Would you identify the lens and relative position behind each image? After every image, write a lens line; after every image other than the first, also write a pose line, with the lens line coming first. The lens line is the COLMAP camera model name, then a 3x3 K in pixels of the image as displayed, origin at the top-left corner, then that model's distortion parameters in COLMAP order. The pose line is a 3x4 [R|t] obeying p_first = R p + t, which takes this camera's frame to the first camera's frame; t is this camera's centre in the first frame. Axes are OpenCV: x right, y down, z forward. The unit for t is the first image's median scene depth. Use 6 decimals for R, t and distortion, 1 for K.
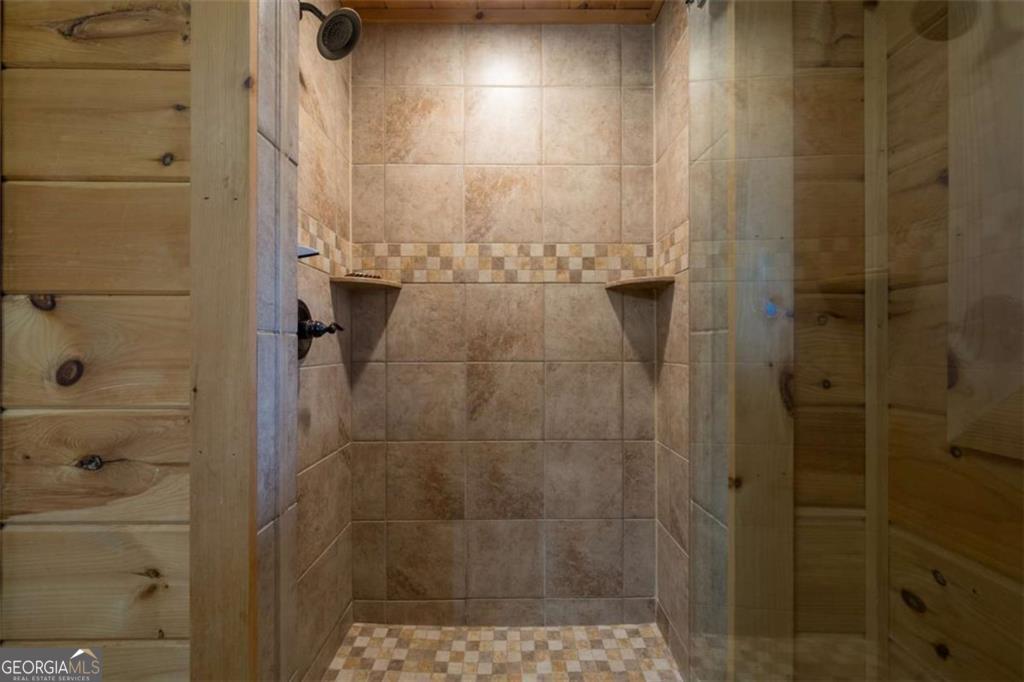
lens RADIAL K [[430.2, 0, 511.4], [0, 430.2, 338.3], [0, 0, 1]] dist [-0.000739, -0.000025]
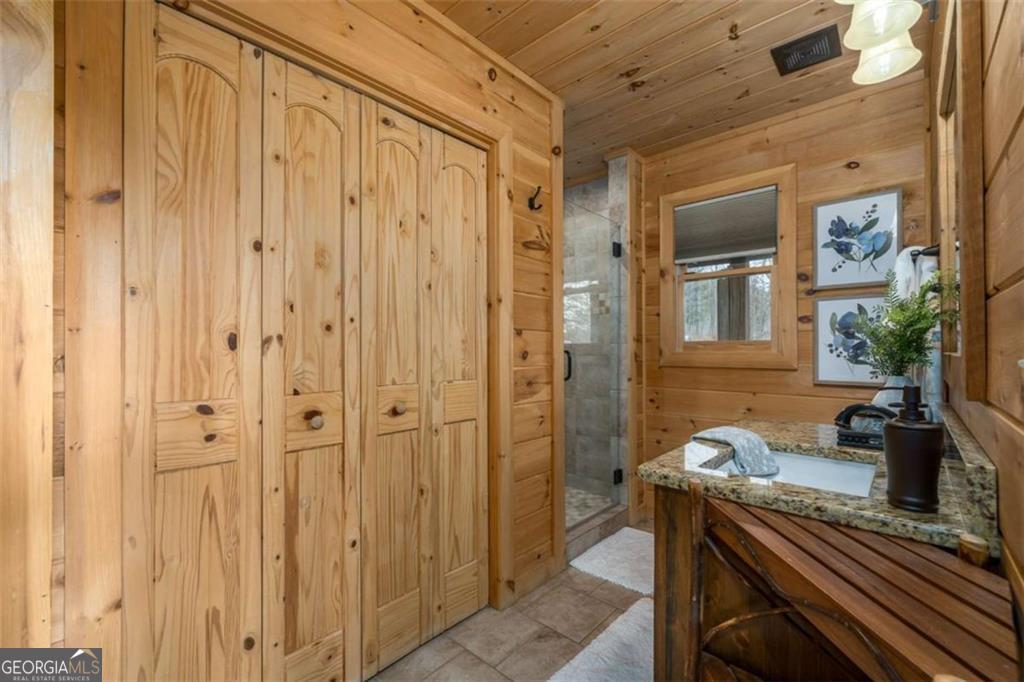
lens RADIAL K [[430.2, 0, 513.9], [0, 430.2, 345.5], [0, 0, 1]] dist [-0.000739, -0.000025]
pose [[0.681405, 0.007557, 0.731868, -3.367552], [0.001174, 0.999934, -0.011418, 0.045235], [-0.731906, 0.008639, 0.681351, -1.063143]]
